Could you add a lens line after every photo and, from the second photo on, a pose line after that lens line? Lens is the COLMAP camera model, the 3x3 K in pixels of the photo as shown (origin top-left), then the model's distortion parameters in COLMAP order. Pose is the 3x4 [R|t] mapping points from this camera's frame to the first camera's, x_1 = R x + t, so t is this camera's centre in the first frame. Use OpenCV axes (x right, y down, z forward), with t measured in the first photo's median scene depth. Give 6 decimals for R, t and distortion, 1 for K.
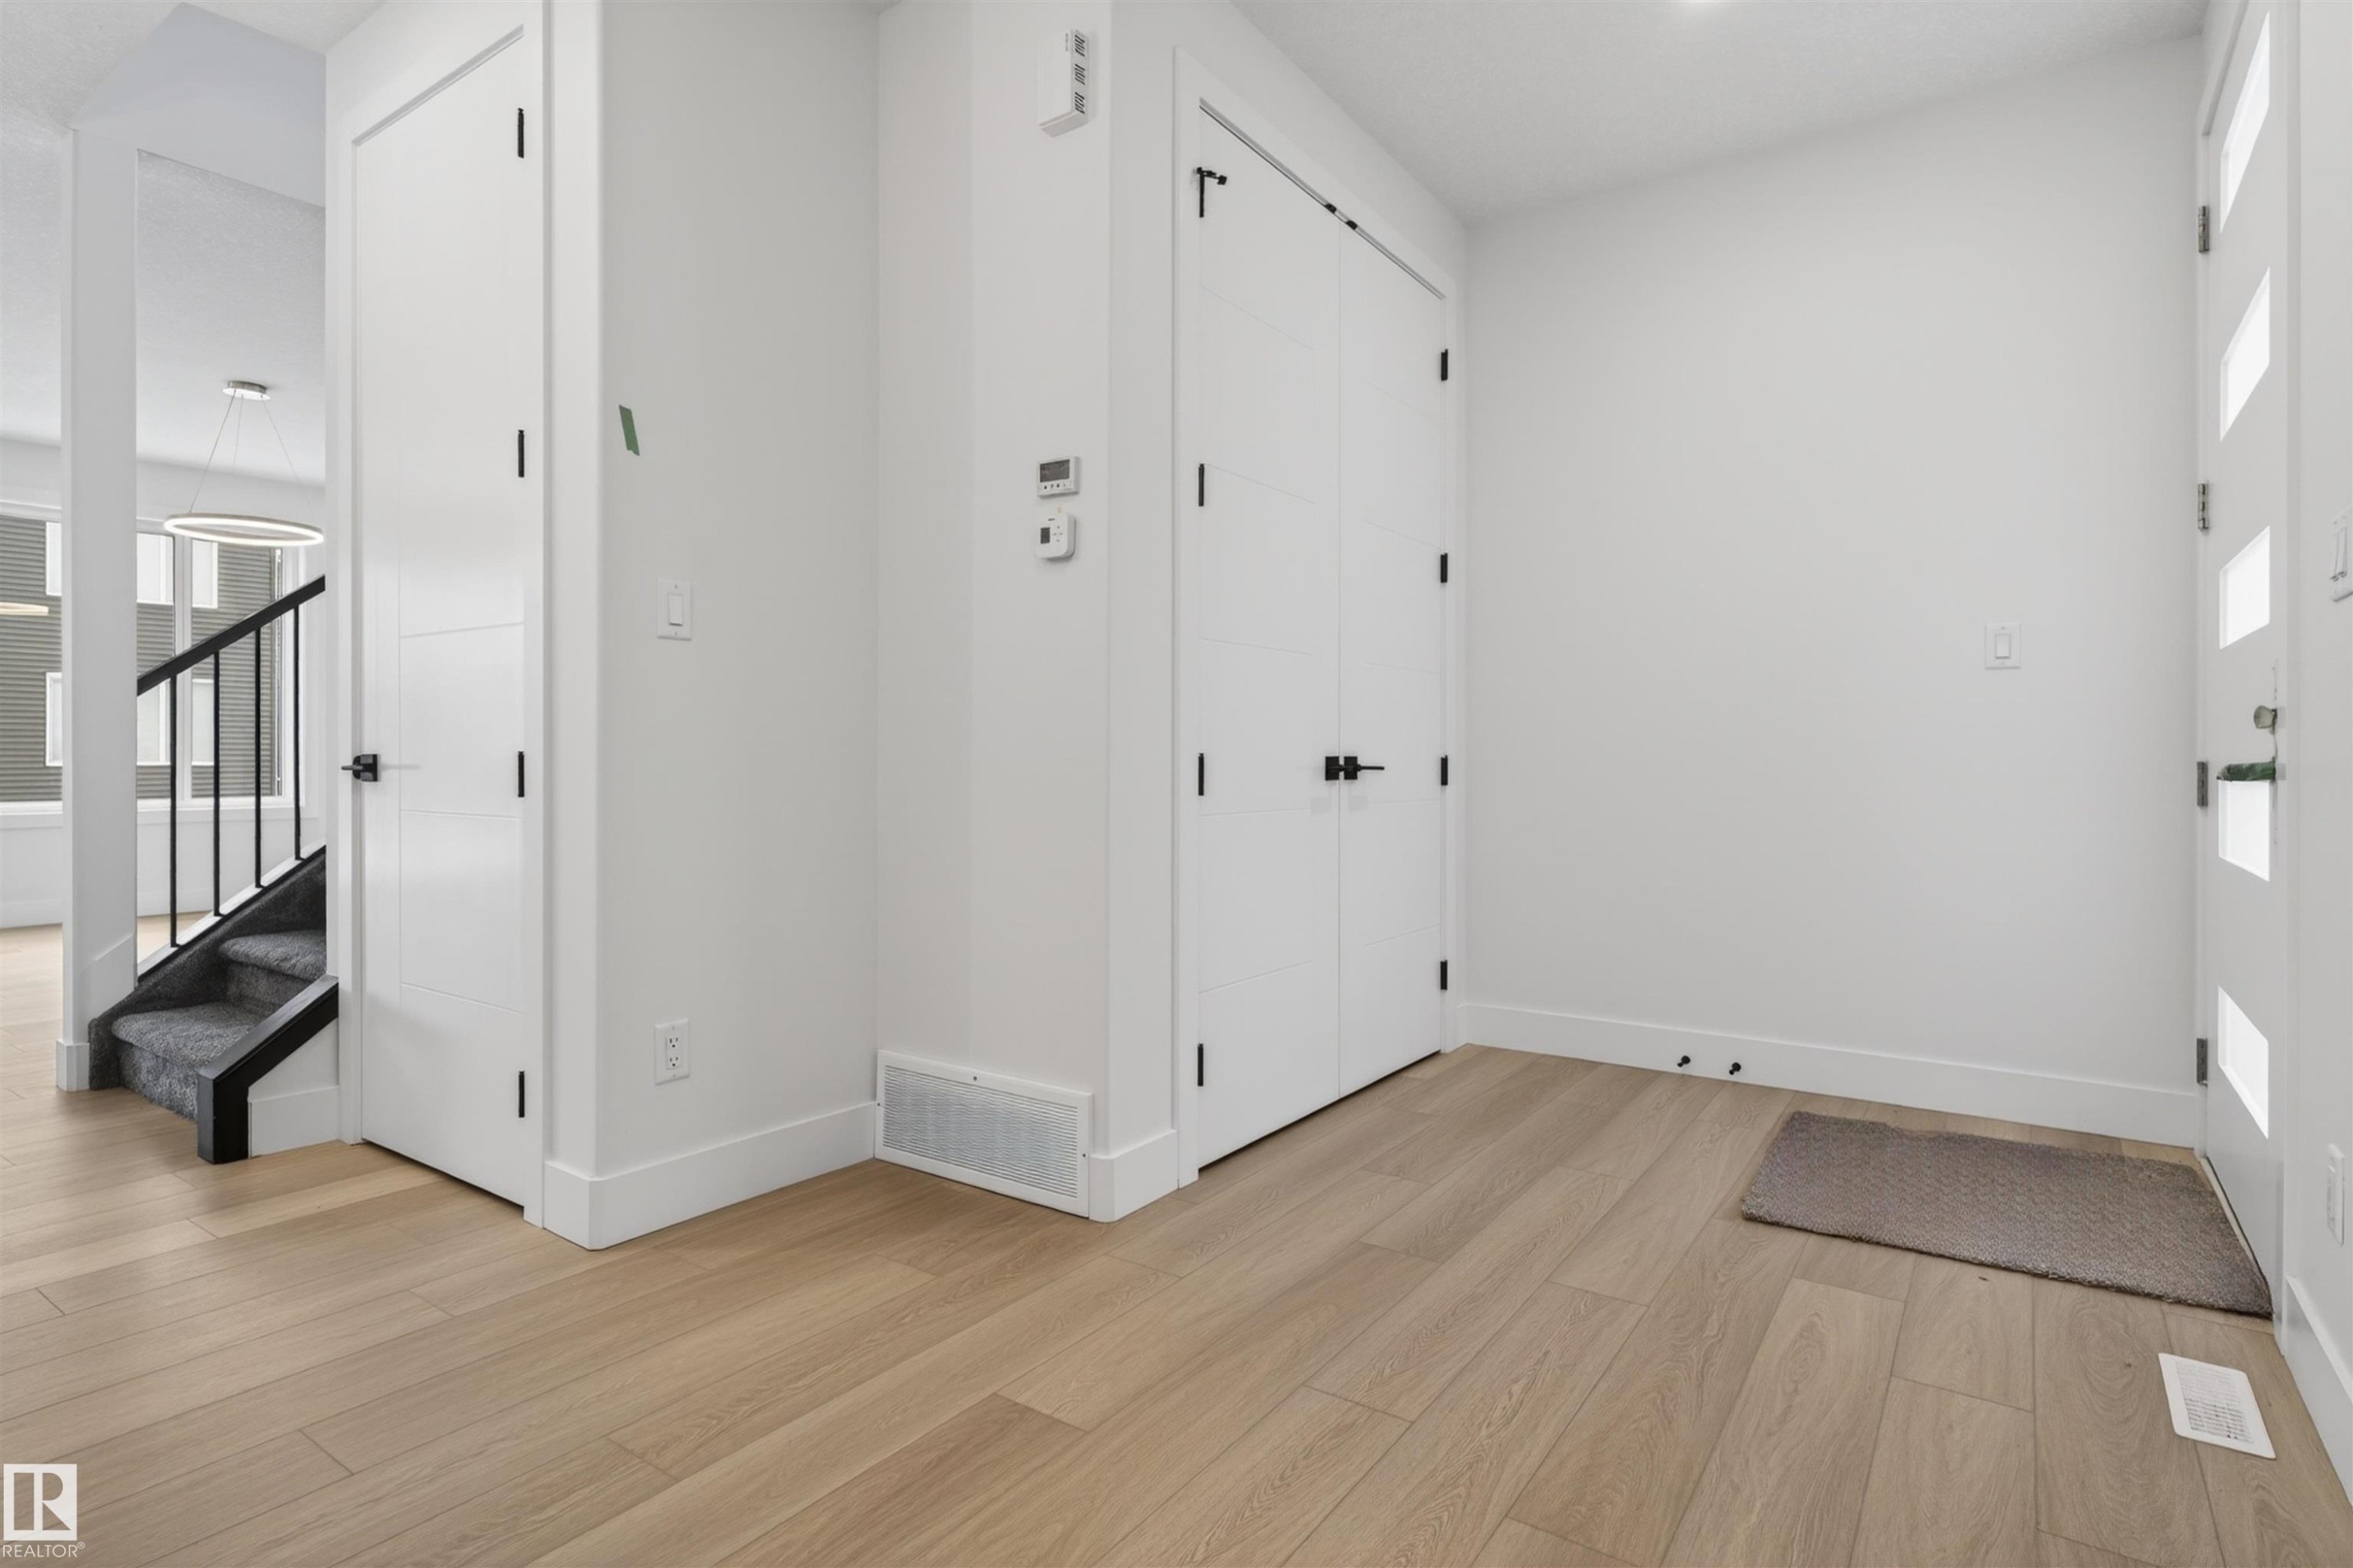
lens RADIAL K [[1204.1, 0, 1184.9], [0, 1204.1, 772.6], [0, 0, 1]] dist [-0.002499, 0.000259]
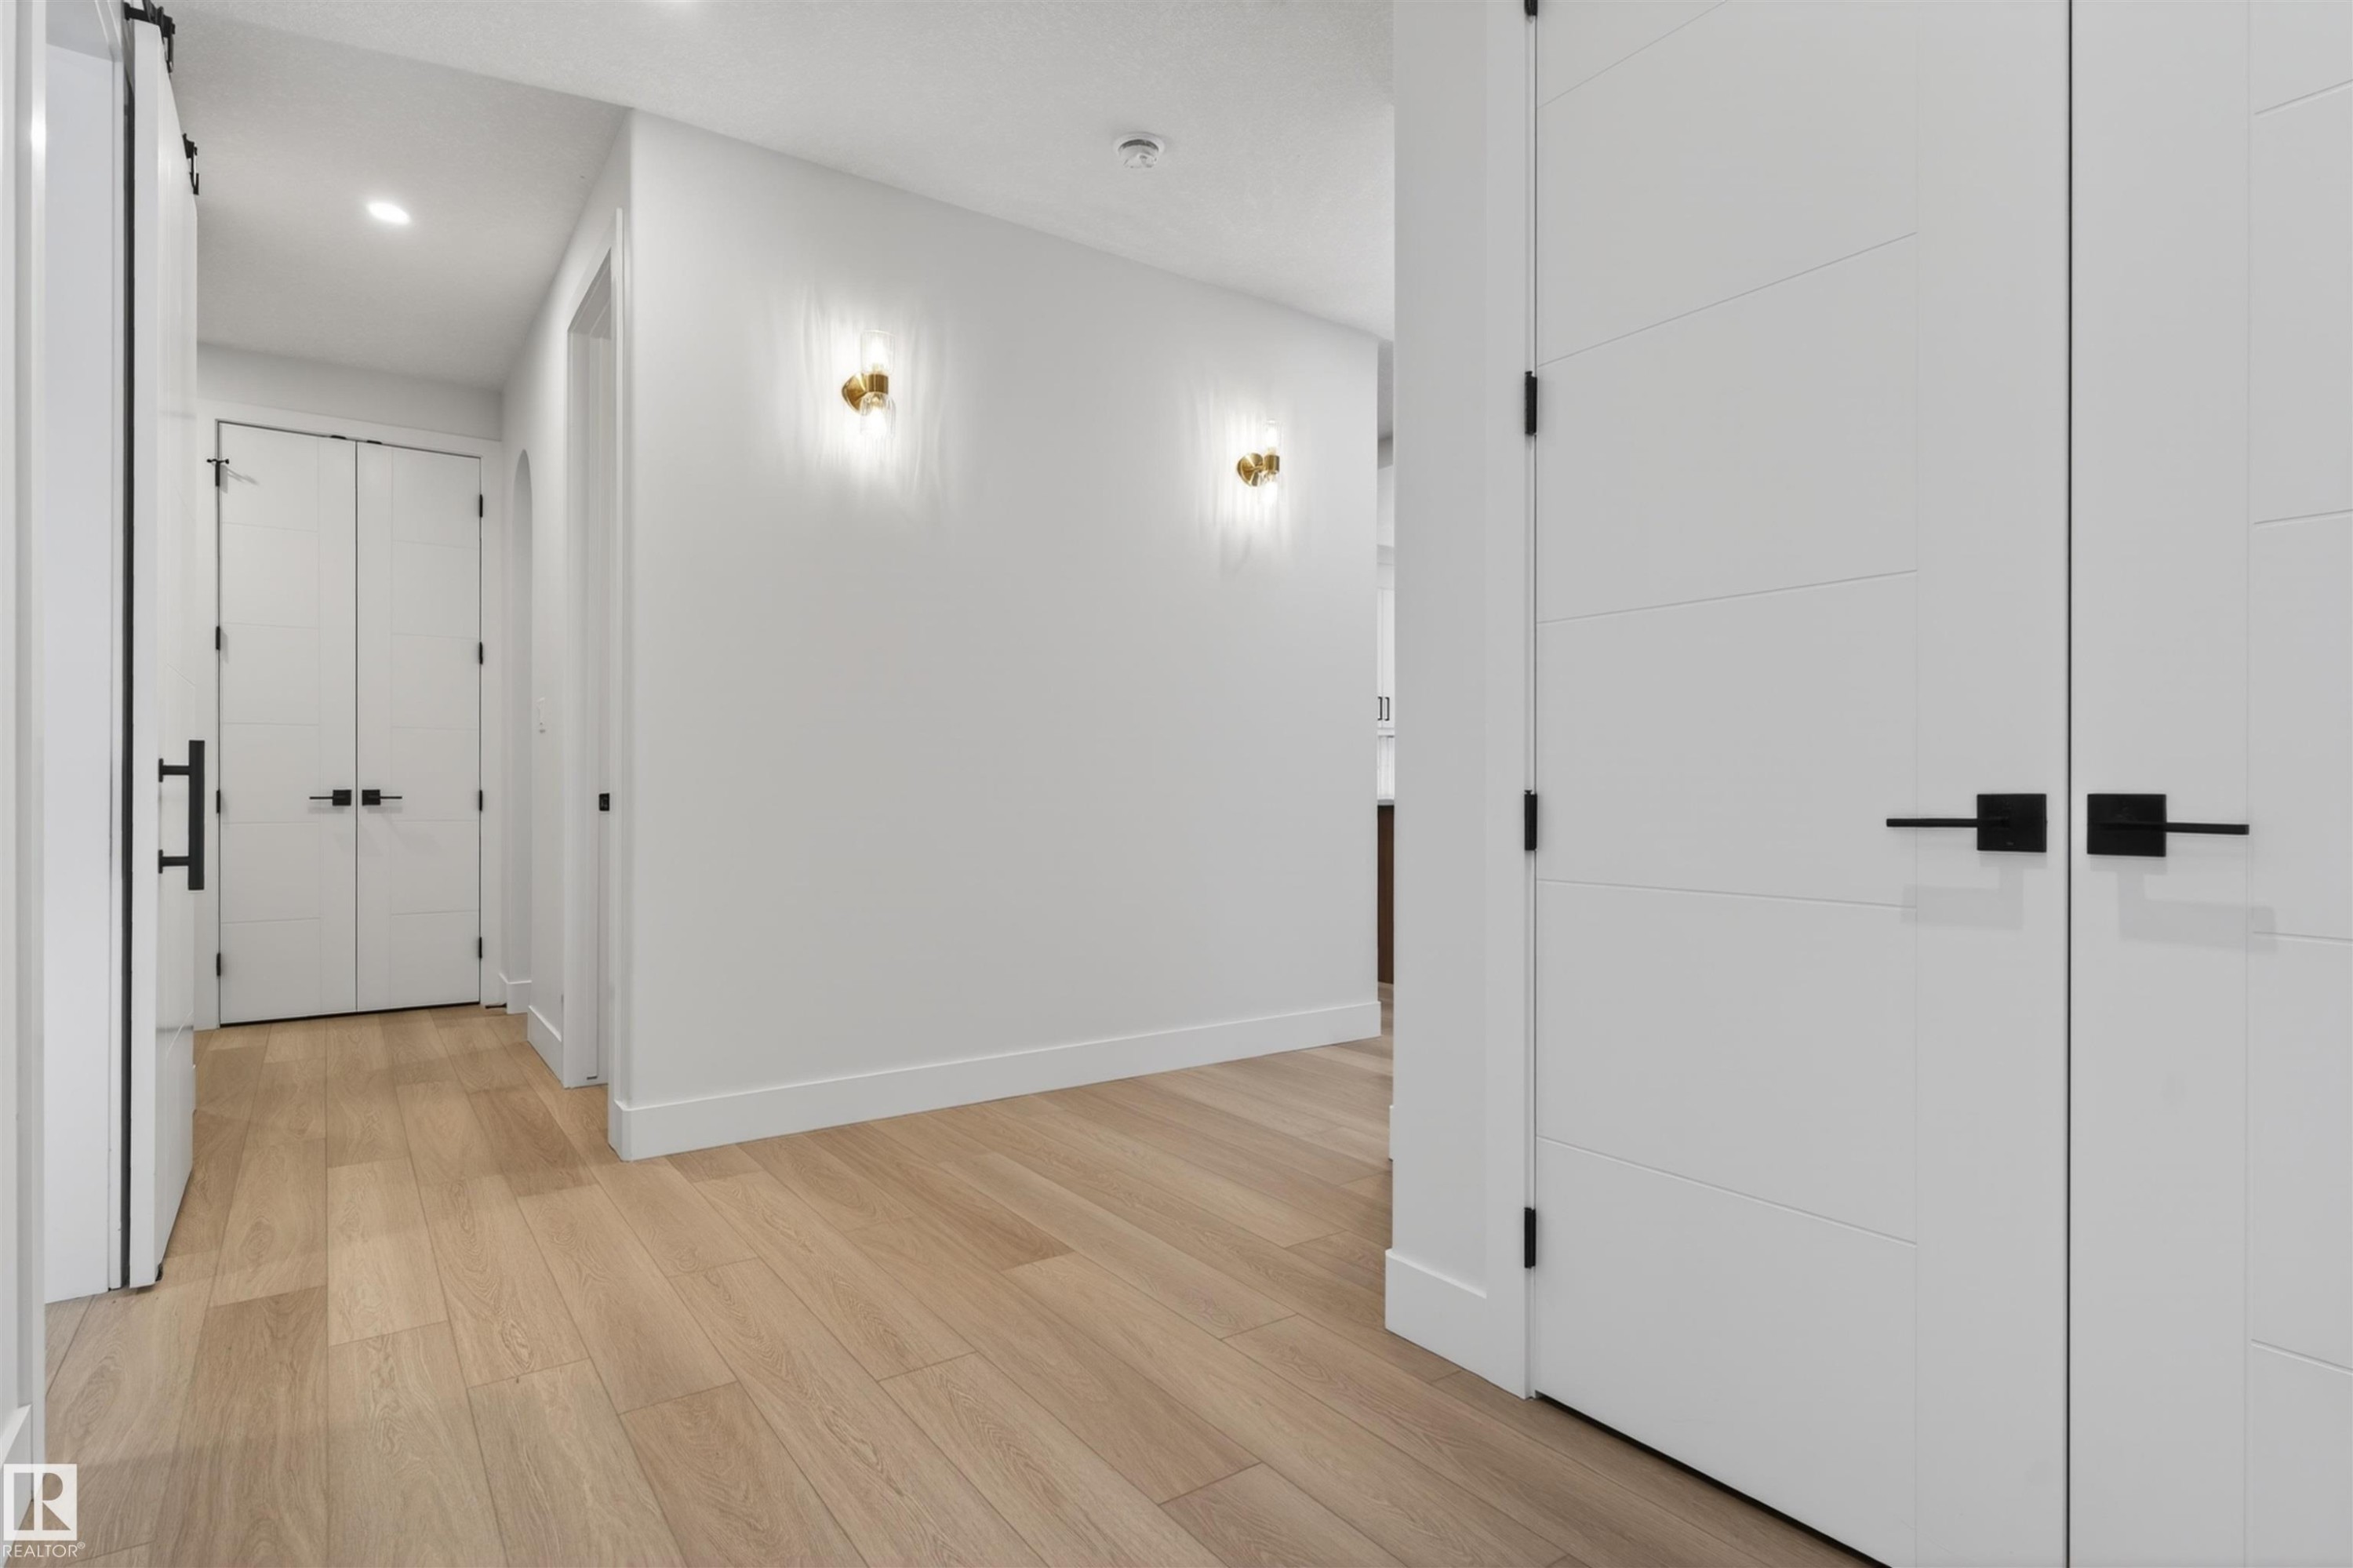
lens RADIAL K [[1204.1, 0, 1181.6], [0, 1204.1, 788.4], [0, 0, 1]] dist [-0.002499, 0.000259]
pose [[-0.338674, -0.003686, -0.940897, 1.163929], [-0.010251, 0.999947, -0.000227, -0.024684], [0.940848, 0.009569, -0.338694, 1.647981]]
